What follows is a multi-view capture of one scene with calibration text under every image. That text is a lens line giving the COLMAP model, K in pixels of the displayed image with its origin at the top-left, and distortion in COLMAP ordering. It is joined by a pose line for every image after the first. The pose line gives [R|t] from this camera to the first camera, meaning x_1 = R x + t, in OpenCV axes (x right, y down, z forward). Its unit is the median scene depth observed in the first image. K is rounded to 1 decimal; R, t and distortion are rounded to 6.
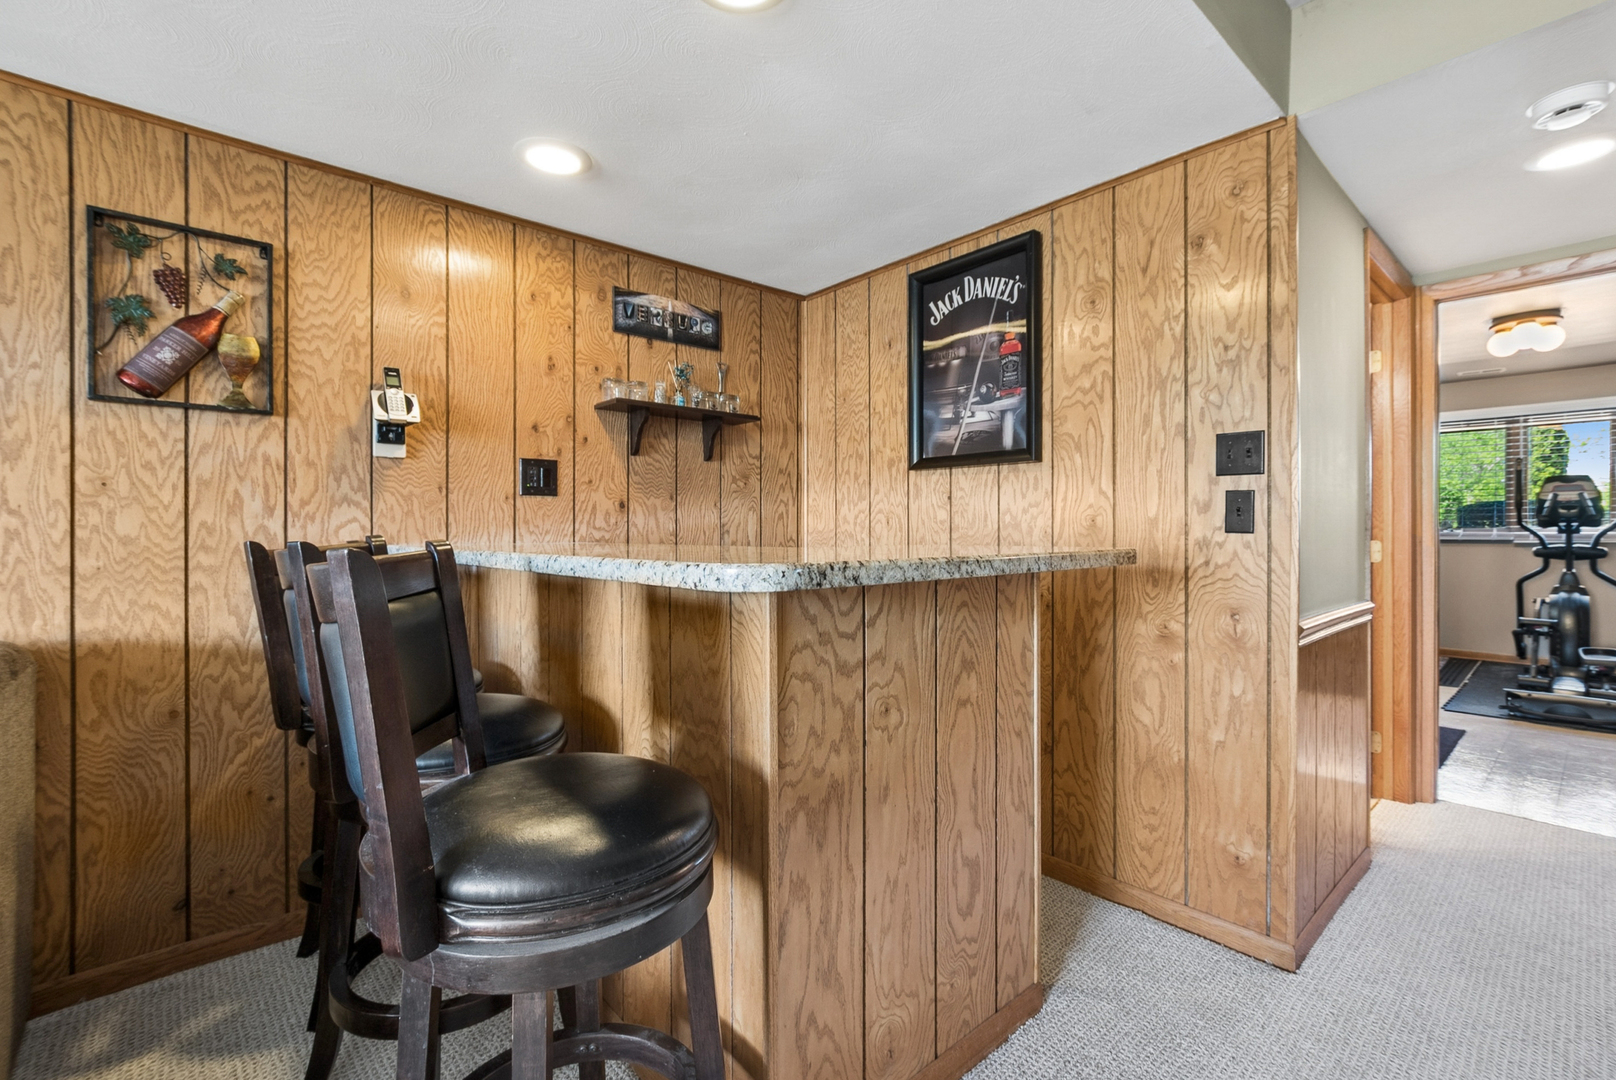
lens RADIAL K [[705.3, 0, 822.6], [0, 705.3, 536.1], [0, 0, 1]] dist [-0.008590, 0.000831]
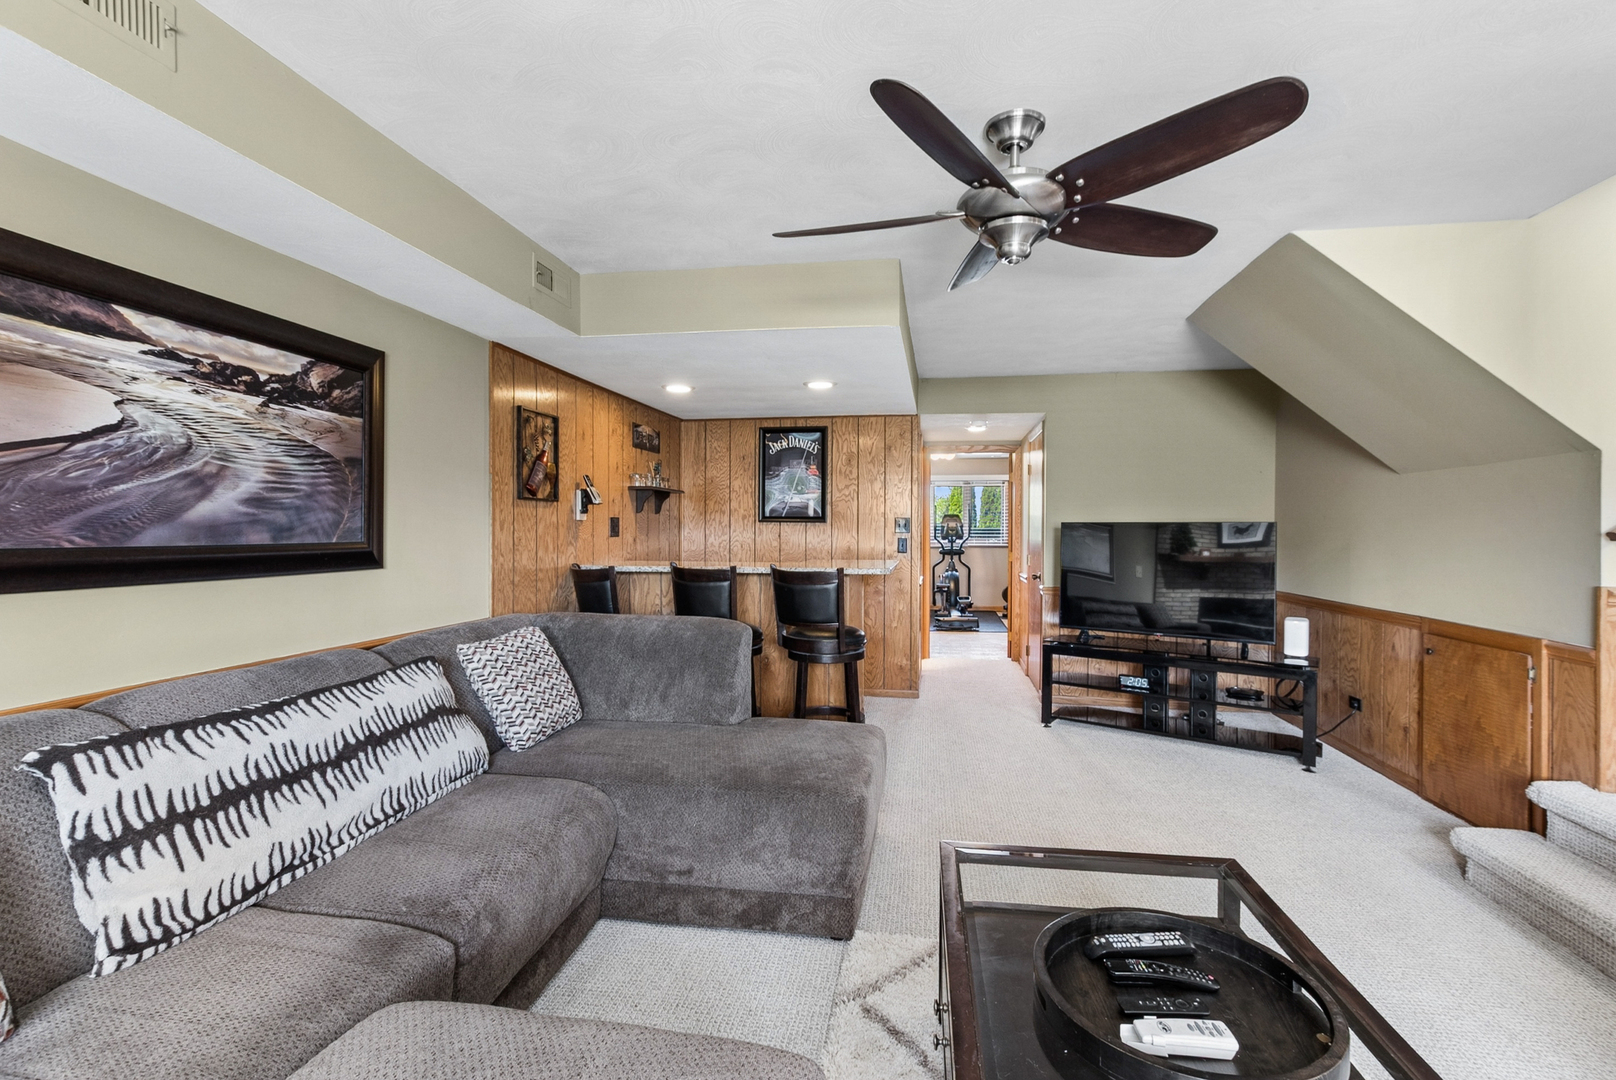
lens RADIAL K [[705.3, 0, 822.6], [0, 705.3, 536.1], [0, 0, 1]] dist [-0.008590, 0.000831]
pose [[0.777891, -0.002781, 0.628393, -0.914763], [0.000737, 0.999994, 0.003513, -0.052078], [-0.628399, -0.002269, 0.777888, -0.646839]]
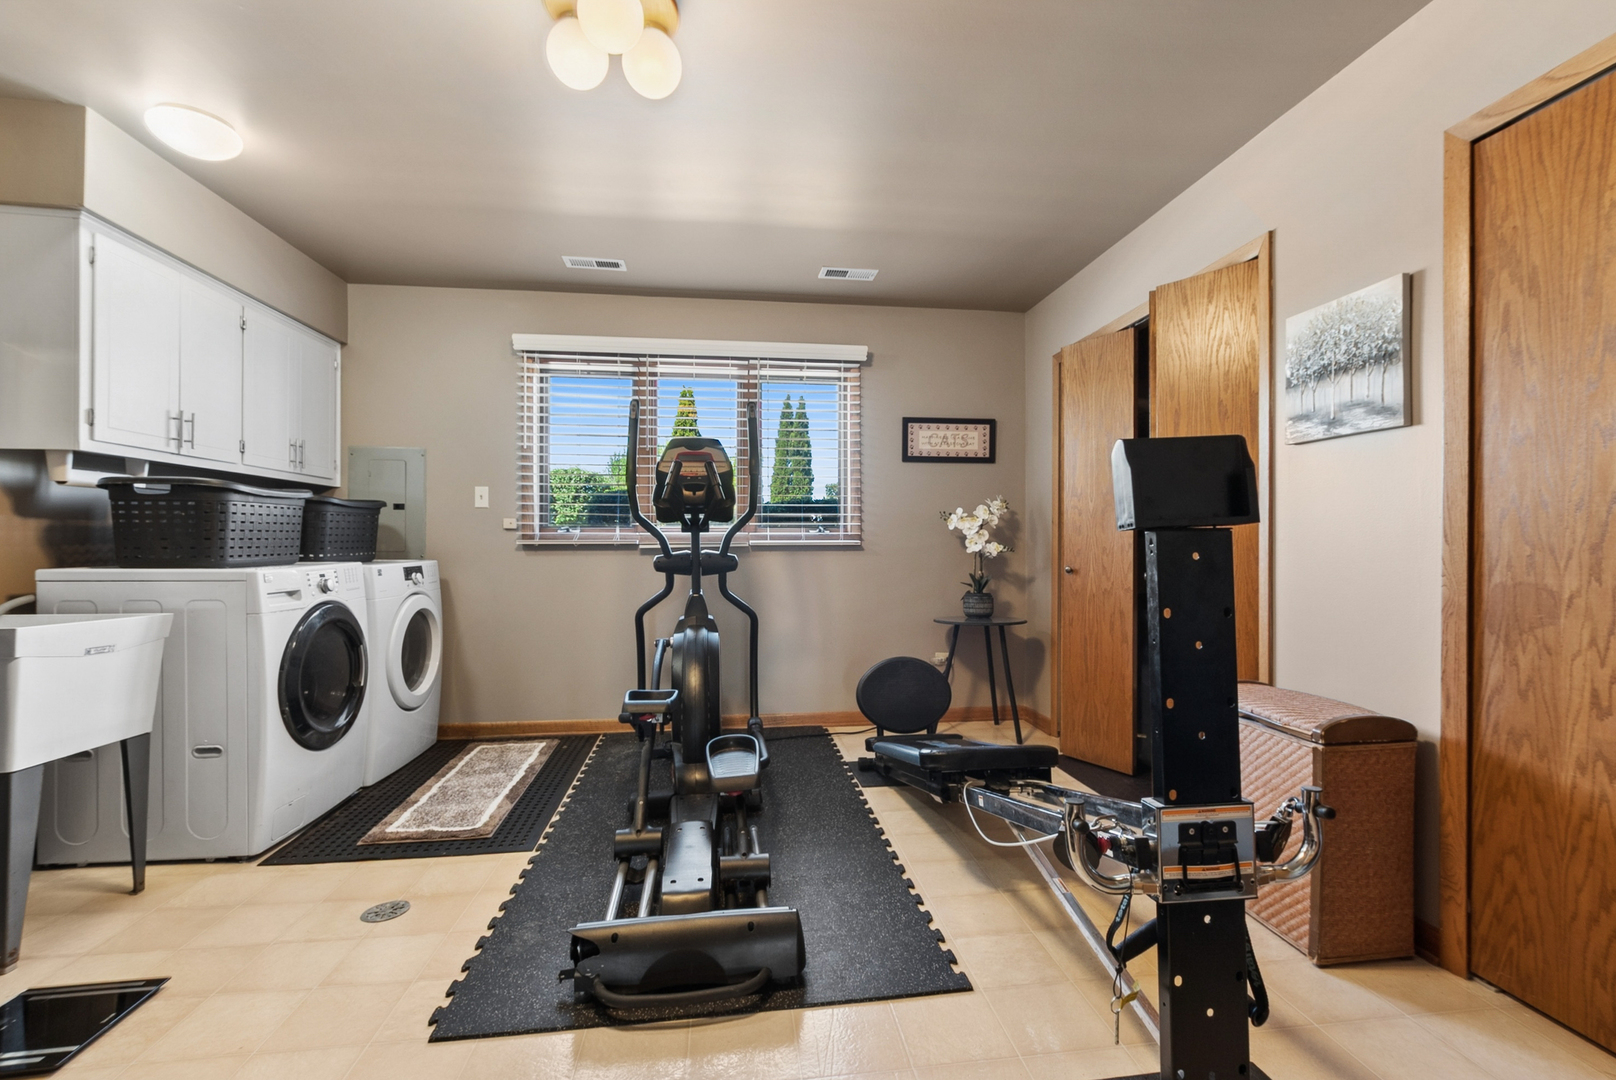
lens RADIAL K [[705.3, 0, 822.6], [0, 705.3, 536.1], [0, 0, 1]] dist [-0.008590, 0.000831]
pose [[0.542907, 0.002758, 0.839788, 1.019762], [0.007313, 0.999941, -0.008012, 0.008850], [-0.839761, 0.010491, 0.542855, 0.955364]]
